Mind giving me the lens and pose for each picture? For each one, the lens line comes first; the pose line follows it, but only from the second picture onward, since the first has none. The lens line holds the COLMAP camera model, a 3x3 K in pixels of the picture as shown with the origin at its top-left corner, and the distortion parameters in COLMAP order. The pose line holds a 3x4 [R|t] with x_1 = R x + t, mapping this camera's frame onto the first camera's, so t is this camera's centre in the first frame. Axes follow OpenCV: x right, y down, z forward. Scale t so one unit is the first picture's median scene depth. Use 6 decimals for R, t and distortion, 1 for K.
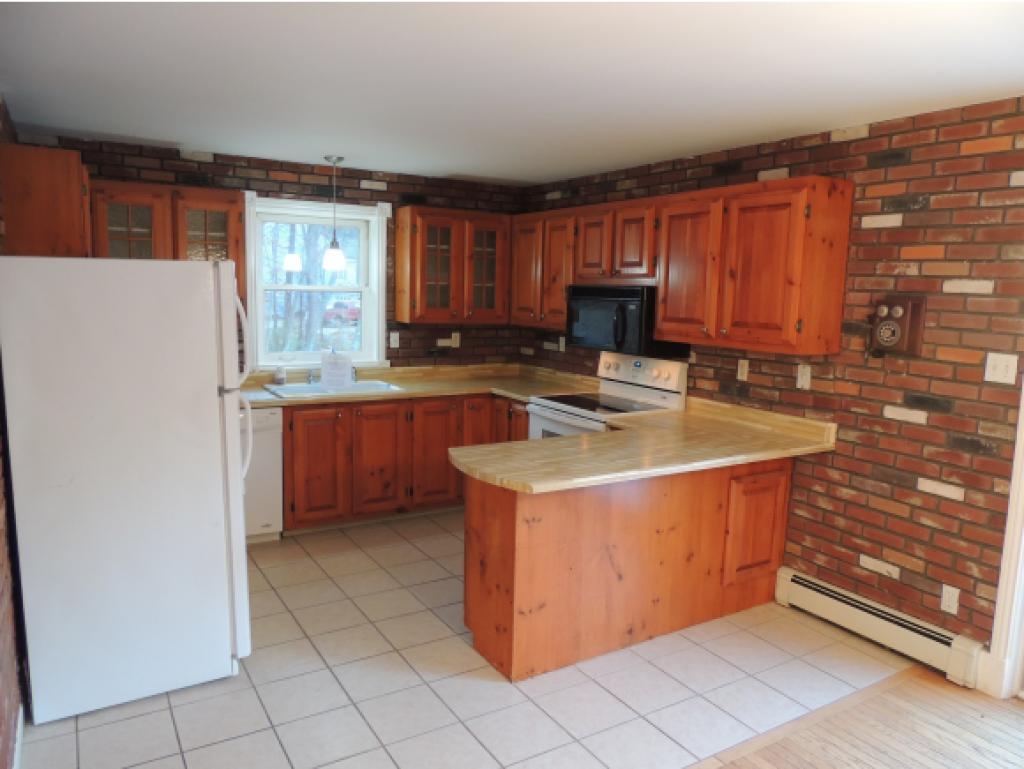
lens RADIAL K [[730.4, 0, 513.8], [0, 730.4, 386.0], [0, 0, 1]] dist [-0.017685, -0.004513]
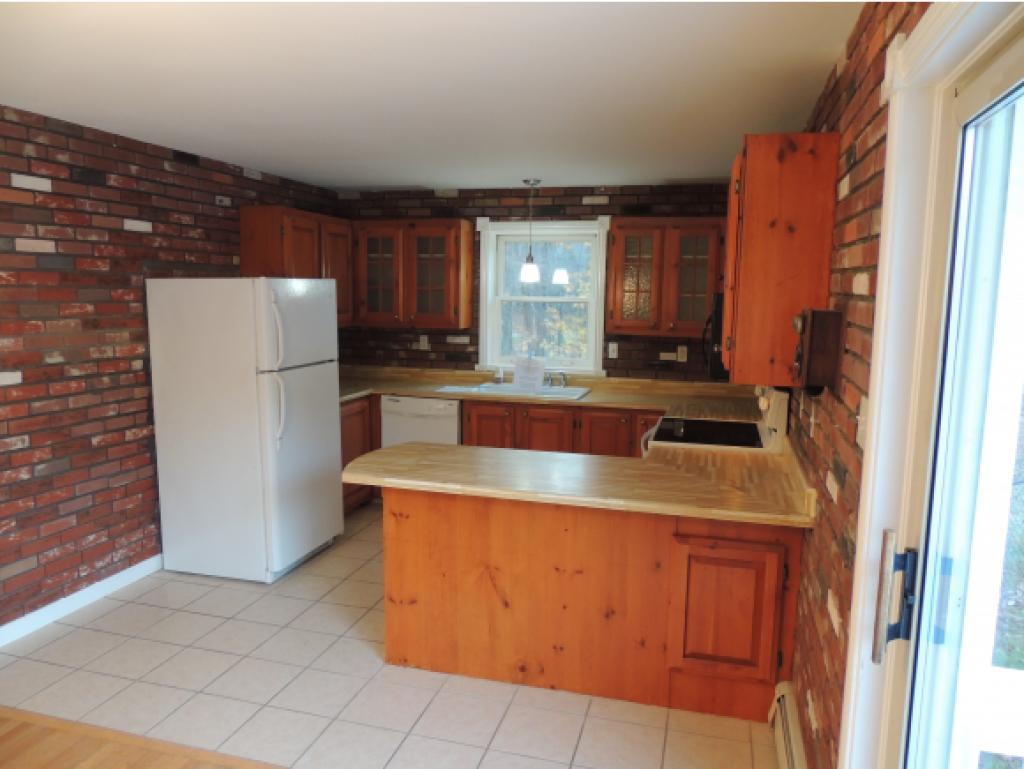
lens RADIAL K [[730.4, 0, 514.7], [0, 730.4, 385.8], [0, 0, 1]] dist [-0.017685, -0.004513]
pose [[0.677160, 0.079962, -0.731478, 0.553285], [-0.096587, 0.995136, 0.019369, -0.023481], [0.729469, 0.057535, 0.681590, 0.242809]]
